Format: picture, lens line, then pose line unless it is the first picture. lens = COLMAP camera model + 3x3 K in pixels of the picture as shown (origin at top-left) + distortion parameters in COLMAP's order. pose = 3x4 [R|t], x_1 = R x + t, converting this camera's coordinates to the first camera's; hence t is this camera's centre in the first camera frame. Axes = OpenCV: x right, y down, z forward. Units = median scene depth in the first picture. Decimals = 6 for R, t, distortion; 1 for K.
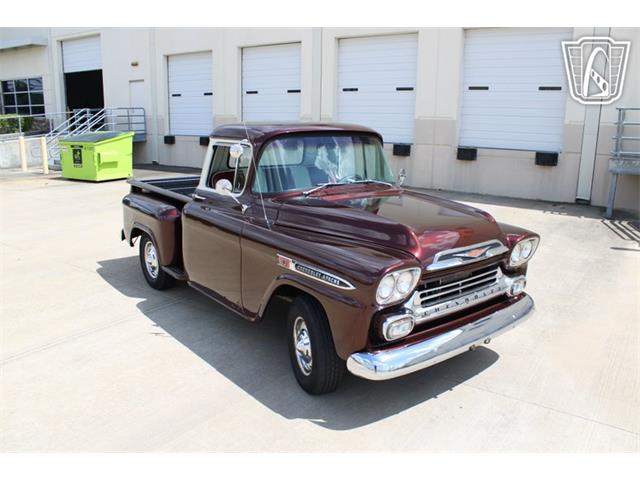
lens RADIAL K [[551.1, 0, 325.7], [0, 551.1, 243.2], [0, 0, 1]] dist [-0.140458, 0.096386]
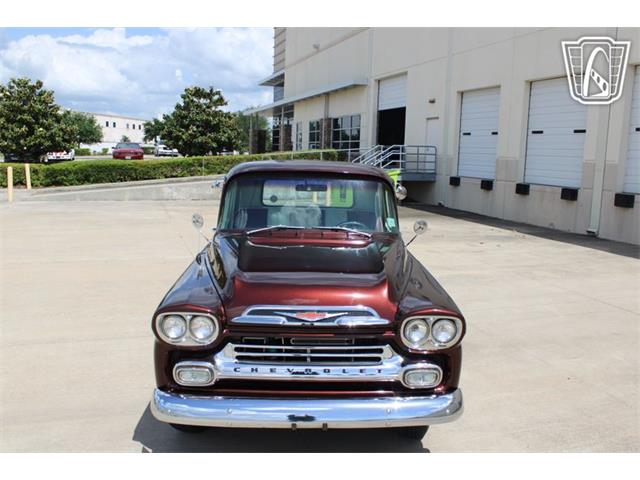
lens RADIAL K [[607.1, 0, 323.6], [0, 607.1, 239.8], [0, 0, 1]] dist [-0.081455, 0.000000]
pose [[0.795037, 0.096375, -0.598855, 0.535994], [-0.152009, 0.987448, -0.042894, -0.038785], [0.587204, 0.125134, 0.799708, 0.157400]]
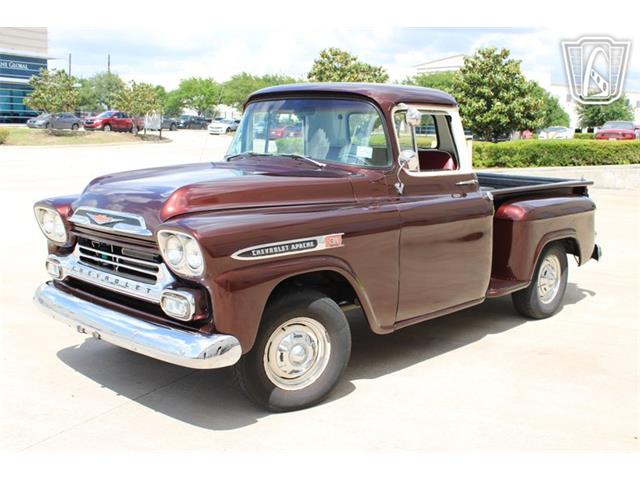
lens RADIAL K [[742.4, 0, 321.9], [0, 742.4, 245.8], [0, 0, 1]] dist [-0.043992, 0.000000]
pose [[0.106569, 0.145710, -0.983571, 0.892689], [-0.246269, 0.962250, 0.115868, -0.096934], [0.963325, 0.229875, 0.138430, 0.748640]]
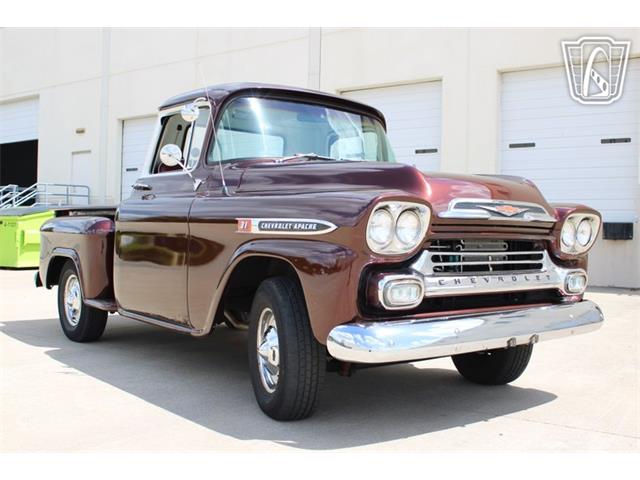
lens RADIAL K [[734.7, 0, 324.7], [0, 734.7, 227.0], [0, 0, 1]] dist [-0.084282, 0.000000]
pose [[0.999960, 0.001480, -0.008868, 0.025310], [-0.003567, 0.970721, -0.240182, 0.175132], [0.008253, 0.240204, 0.970687, 0.039691]]
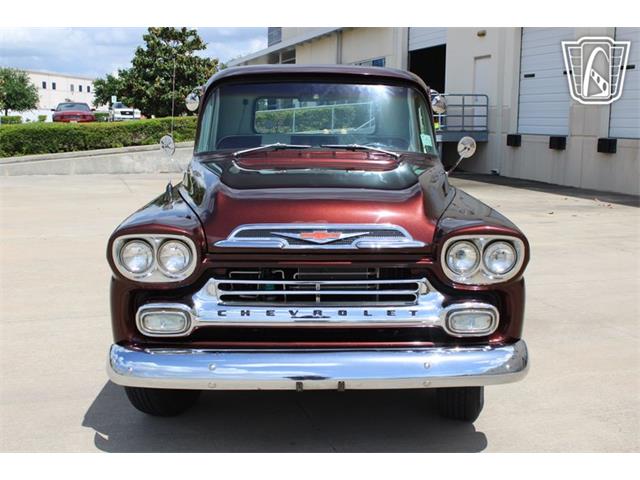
lens RADIAL K [[815.6, 0, 325.4], [0, 815.6, 238.5], [0, 0, 1]] dist [-0.029338, 0.000000]
pose [[0.786692, 0.081252, -0.611975, 0.545639], [-0.136492, 0.989661, -0.044064, 0.039157], [0.602068, 0.118195, 0.789648, 0.166389]]
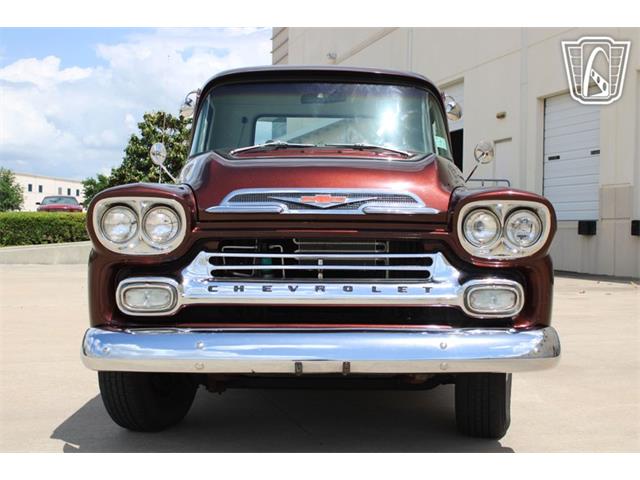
lens RADIAL K [[894.7, 0, 323.0], [0, 894.7, 237.8], [0, 0, 1]] dist [-0.007457, 0.000000]
pose [[0.779399, -0.002517, -0.626522, 0.547760], [-0.141219, 0.973553, -0.179589, 0.142859], [0.610405, 0.228448, 0.758431, 0.192472]]
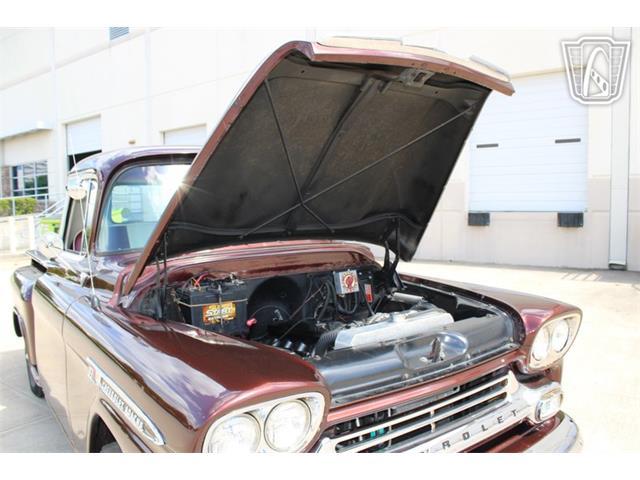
lens RADIAL K [[538.5, 0, 322.6], [0, 538.5, 239.0], [0, 0, 1]] dist [-0.146393, 0.088891]
pose [[0.998189, -0.030889, -0.051617, 0.115773], [0.022484, 0.987481, -0.156126, -0.006240], [0.055793, 0.154683, 0.986388, 0.322538]]
